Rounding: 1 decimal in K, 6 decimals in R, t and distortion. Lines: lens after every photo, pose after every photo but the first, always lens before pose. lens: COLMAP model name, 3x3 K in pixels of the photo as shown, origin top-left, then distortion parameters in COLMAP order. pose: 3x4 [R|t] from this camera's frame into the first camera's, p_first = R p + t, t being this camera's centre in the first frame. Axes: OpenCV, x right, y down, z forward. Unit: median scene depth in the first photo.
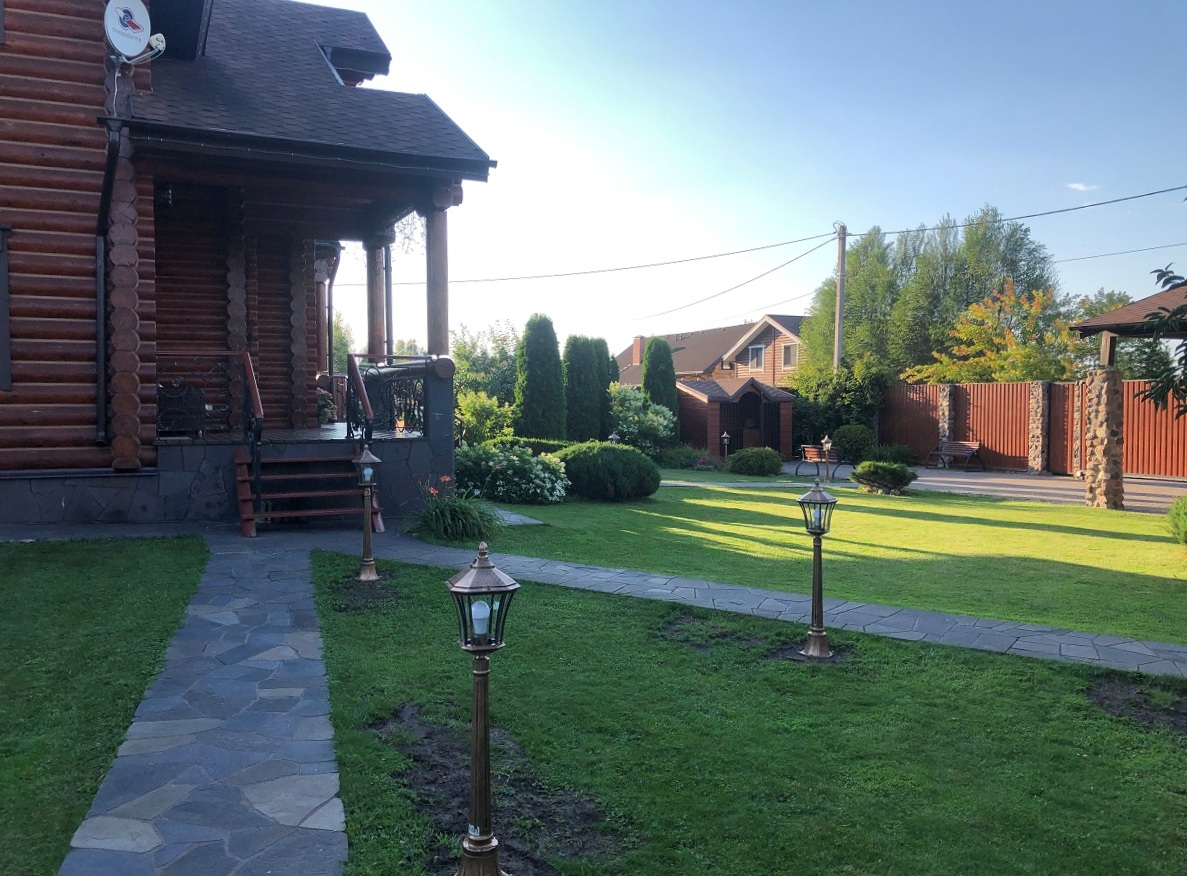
lens RADIAL K [[993.1, 0, 598.5], [0, 993.1, 443.4], [0, 0, 1]] dist [0.046642, -0.021472]
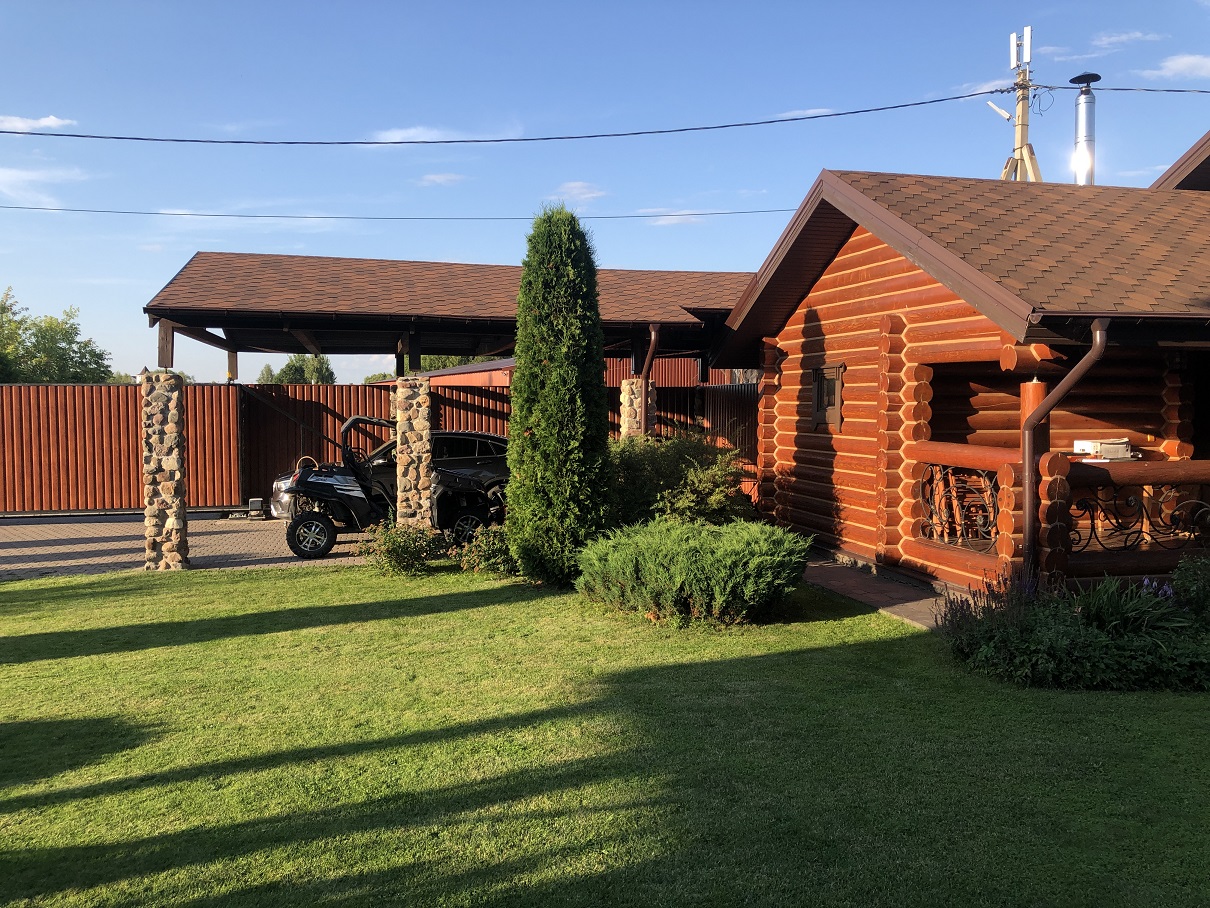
lens RADIAL K [[989.9, 0, 608.6], [0, 989.9, 446.3], [0, 0, 1]] dist [0.048107, -0.053041]
pose [[0.190476, -0.039079, 0.980914, -0.122693], [0.037893, 0.998755, 0.032432, -0.032994], [-0.980960, 0.030993, 0.191720, 0.558314]]
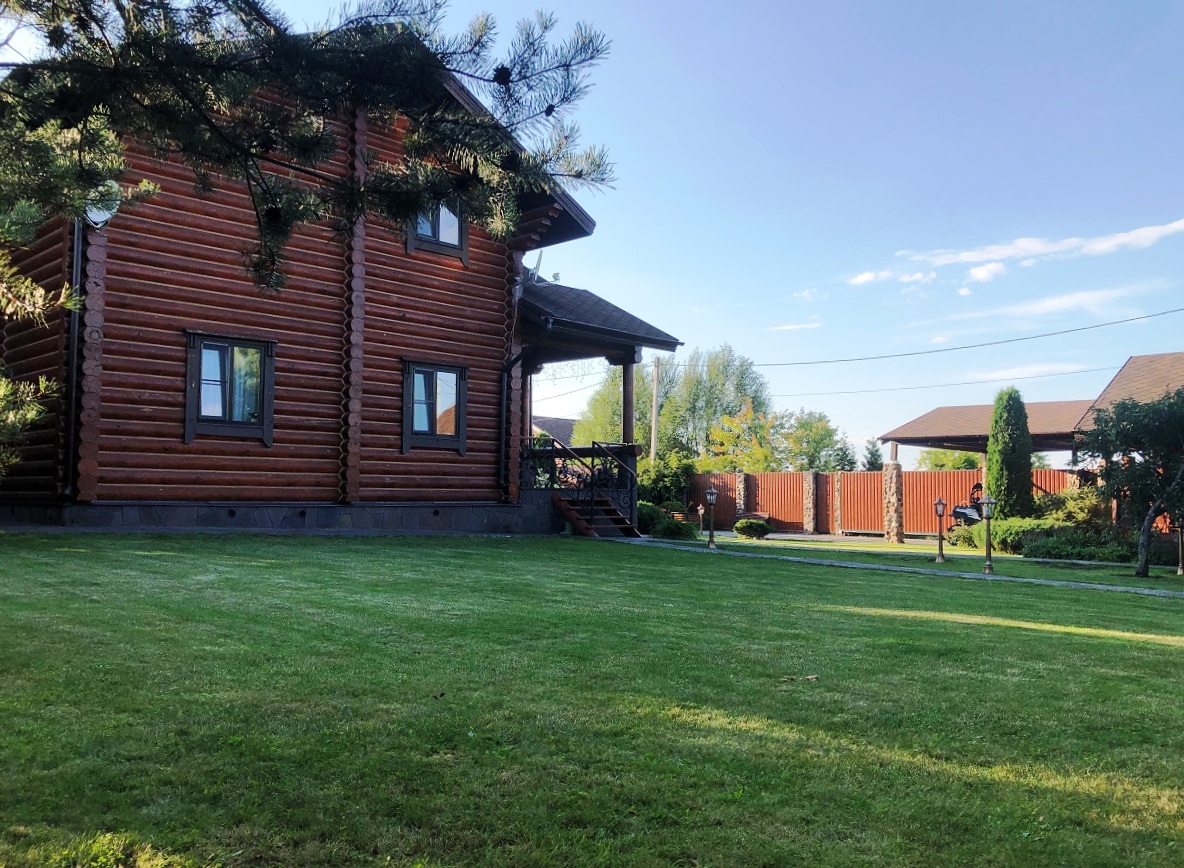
lens RADIAL K [[990.6, 0, 586.7], [0, 990.6, 432.6], [0, 0, 1]] dist [0.046642, -0.021472]
pose [[0.939971, 0.035191, 0.339435, -0.576660], [0.000399, 0.994555, -0.104215, 0.052760], [-0.341254, 0.098095, 0.934839, -0.432049]]
